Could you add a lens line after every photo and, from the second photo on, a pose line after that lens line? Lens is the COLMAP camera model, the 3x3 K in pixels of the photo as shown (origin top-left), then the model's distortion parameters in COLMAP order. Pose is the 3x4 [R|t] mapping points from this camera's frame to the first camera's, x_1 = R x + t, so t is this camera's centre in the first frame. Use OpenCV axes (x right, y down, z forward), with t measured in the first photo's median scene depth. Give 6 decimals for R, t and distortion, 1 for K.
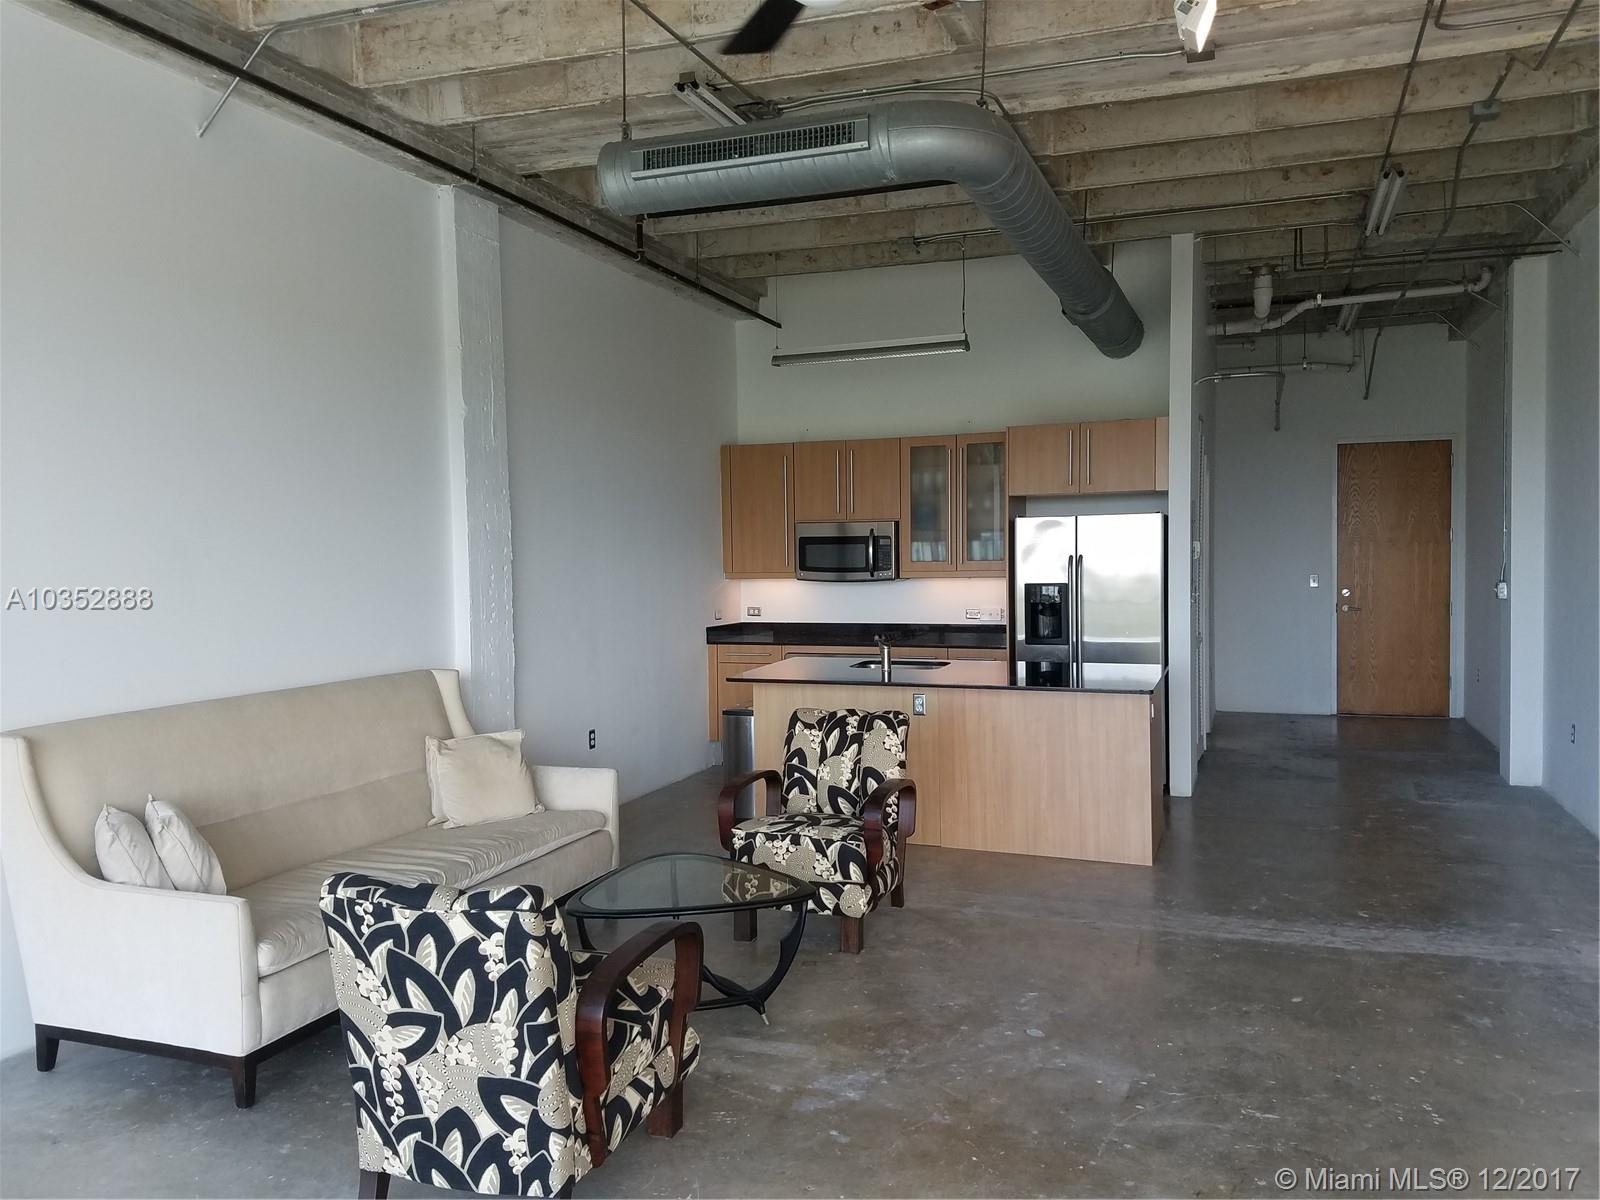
lens RADIAL K [[1257.9, 0, 822.1], [0, 1257.9, 601.6], [0, 0, 1]] dist [0.271406, -0.447758]
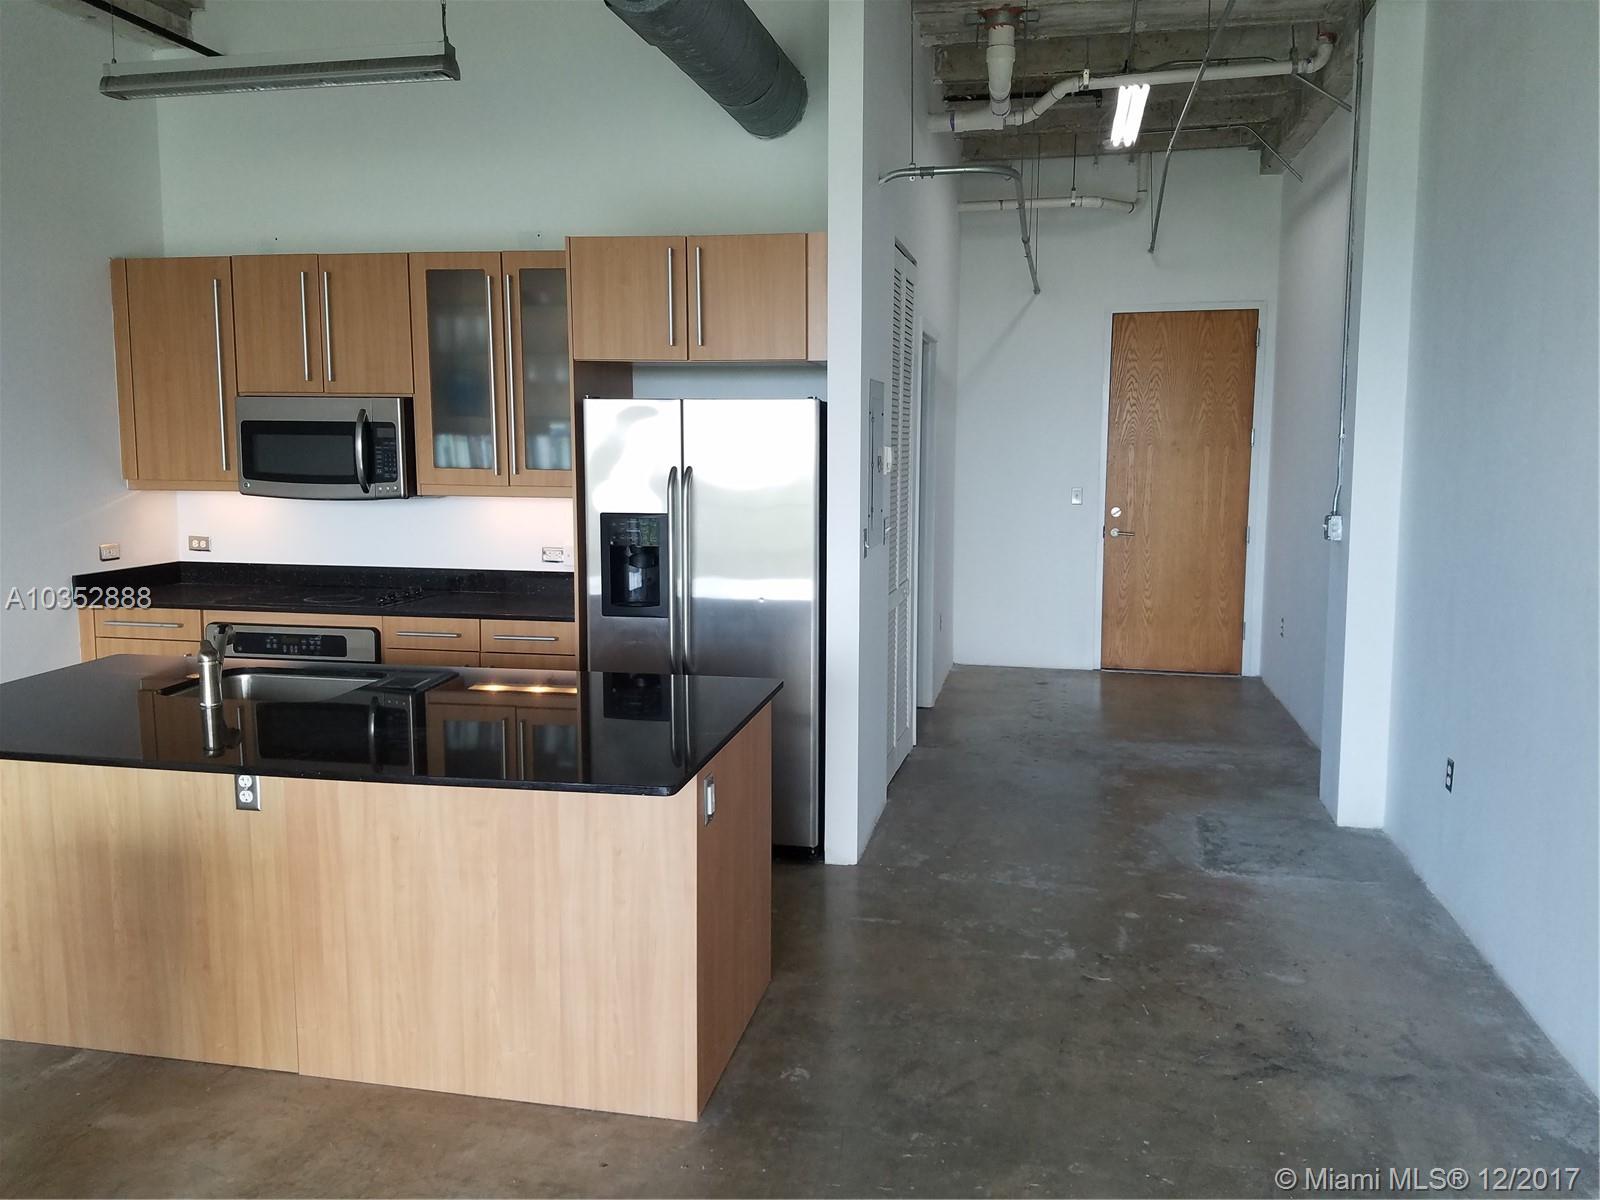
lens RADIAL K [[1277.3, 0, 804.1], [0, 1277.3, 564.8], [0, 0, 1]] dist [0.279156, -0.468664]
pose [[0.991007, 0.003236, 0.133770, 0.161927], [-0.011100, 0.998250, 0.058086, -0.023854], [-0.133348, -0.059048, 0.989309, 0.365702]]
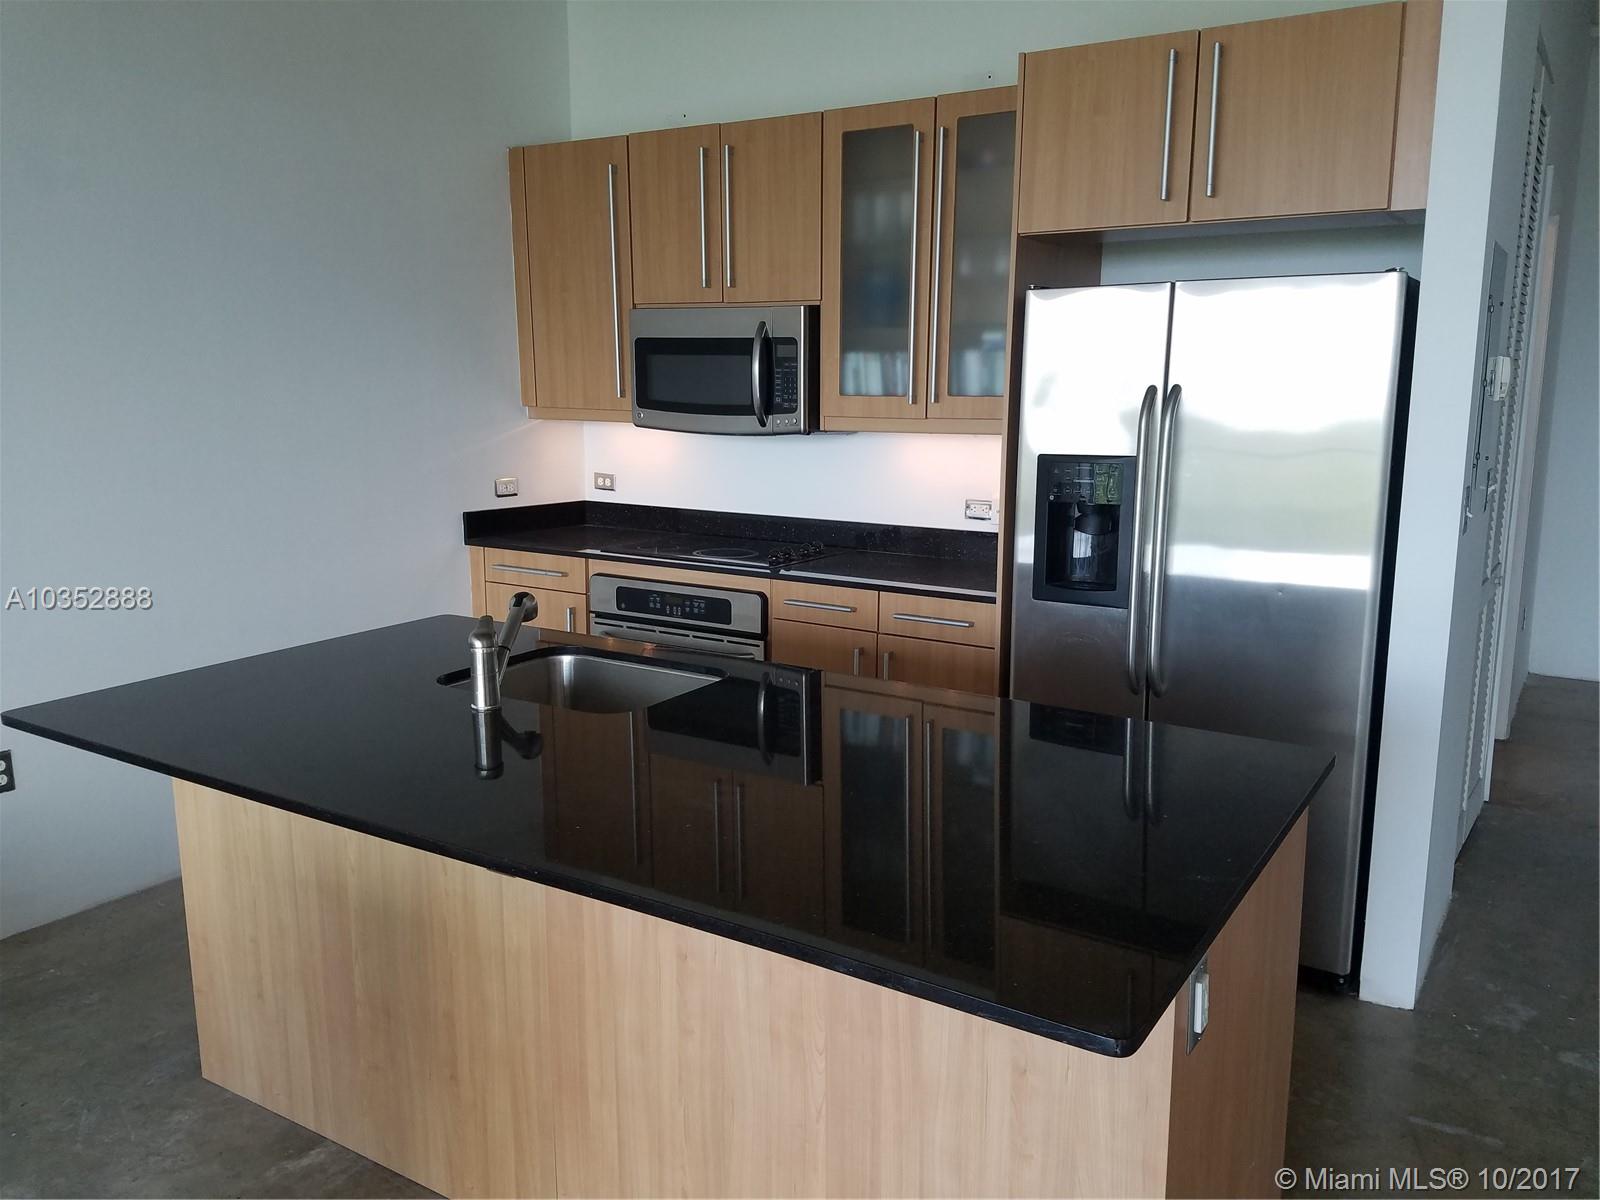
lens RADIAL K [[1257.9, 0, 822.1], [0, 1257.9, 601.6], [0, 0, 1]] dist [0.271406, -0.447758]
pose [[0.977802, 0.056536, -0.201759, 0.165156], [-0.029321, 0.990355, 0.135413, -0.019317], [0.207469, -0.126491, 0.970029, 0.528520]]
